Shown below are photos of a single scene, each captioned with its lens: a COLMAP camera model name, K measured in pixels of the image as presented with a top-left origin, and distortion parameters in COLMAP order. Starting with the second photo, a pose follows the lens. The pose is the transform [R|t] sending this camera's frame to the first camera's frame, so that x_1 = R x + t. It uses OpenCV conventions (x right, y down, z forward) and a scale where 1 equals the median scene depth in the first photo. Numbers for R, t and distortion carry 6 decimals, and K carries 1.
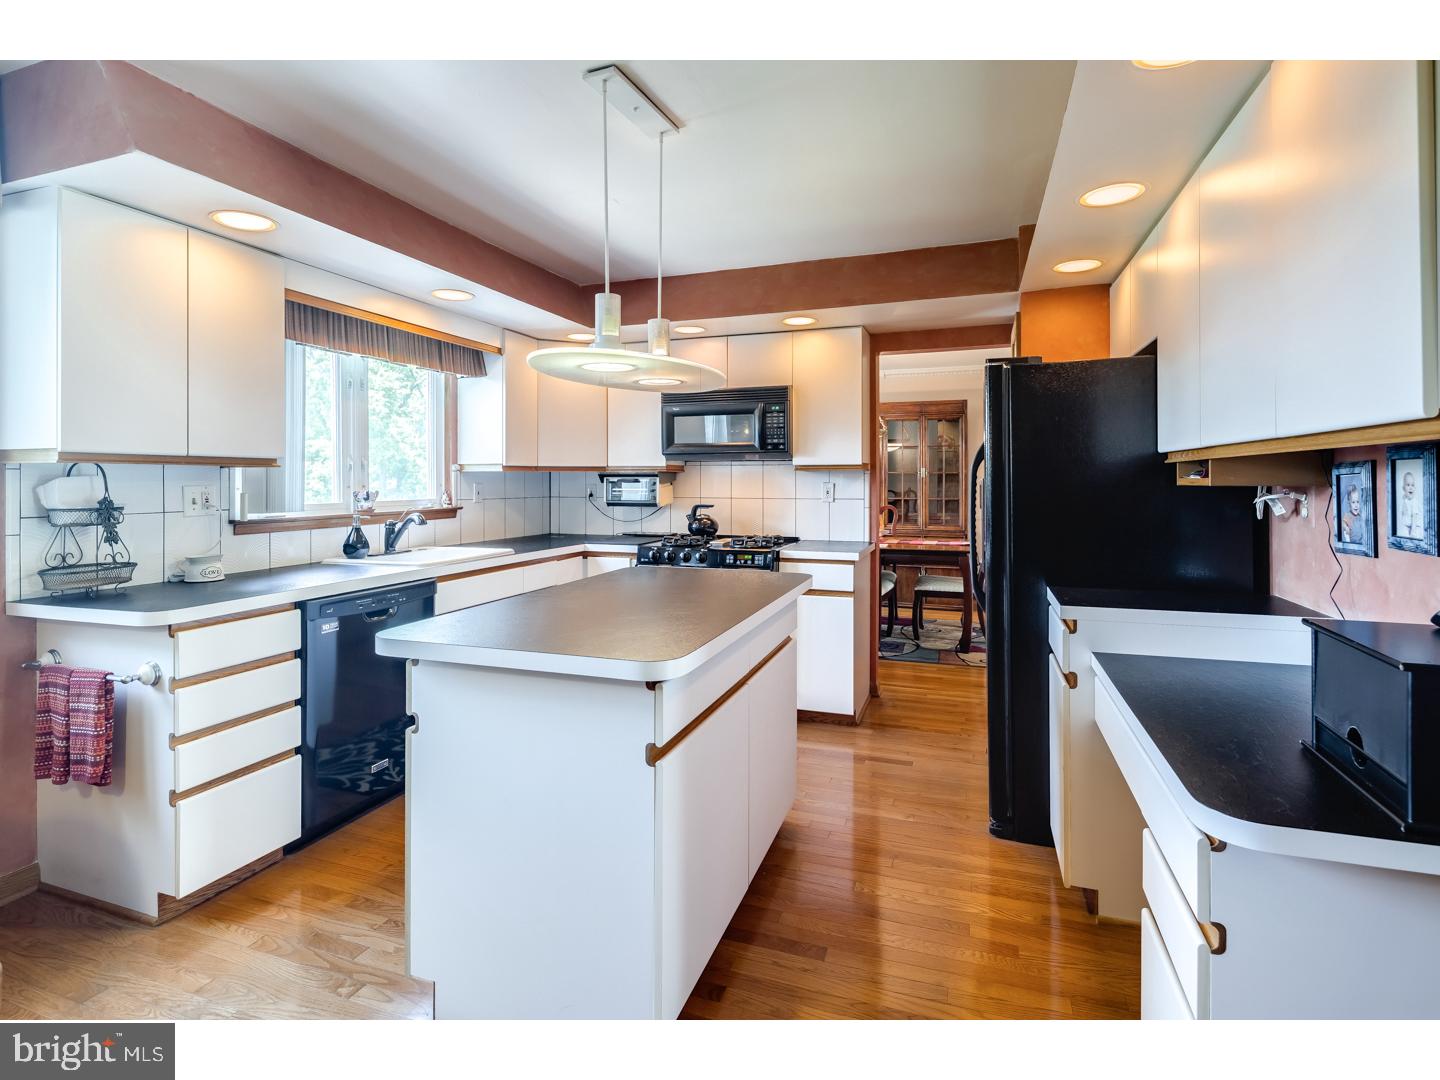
lens RADIAL K [[696.2, 0, 719.0], [0, 696.2, 500.4], [0, 0, 1]] dist [0.003811, -0.000083]
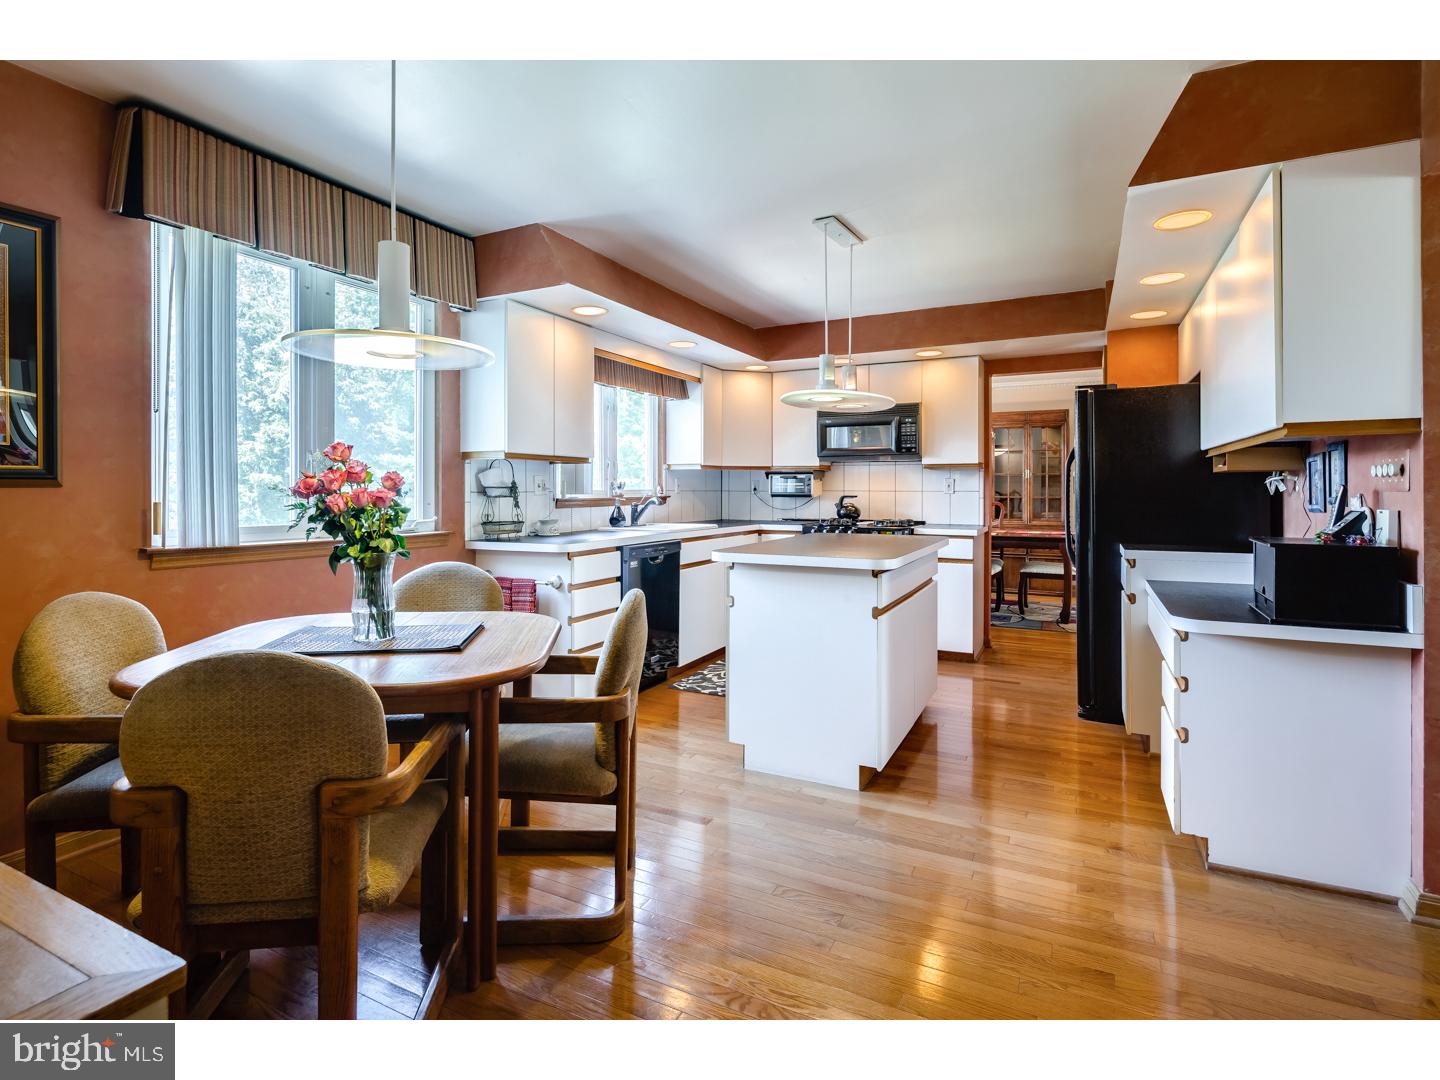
lens RADIAL K [[696.2, 0, 719.0], [0, 696.2, 500.4], [0, 0, 1]] dist [0.003811, -0.000083]
pose [[0.991555, 0.003904, -0.129626, -0.106856], [-0.005539, 0.999910, -0.012257, 0.036670], [0.129566, 0.012871, 0.991487, -0.349055]]
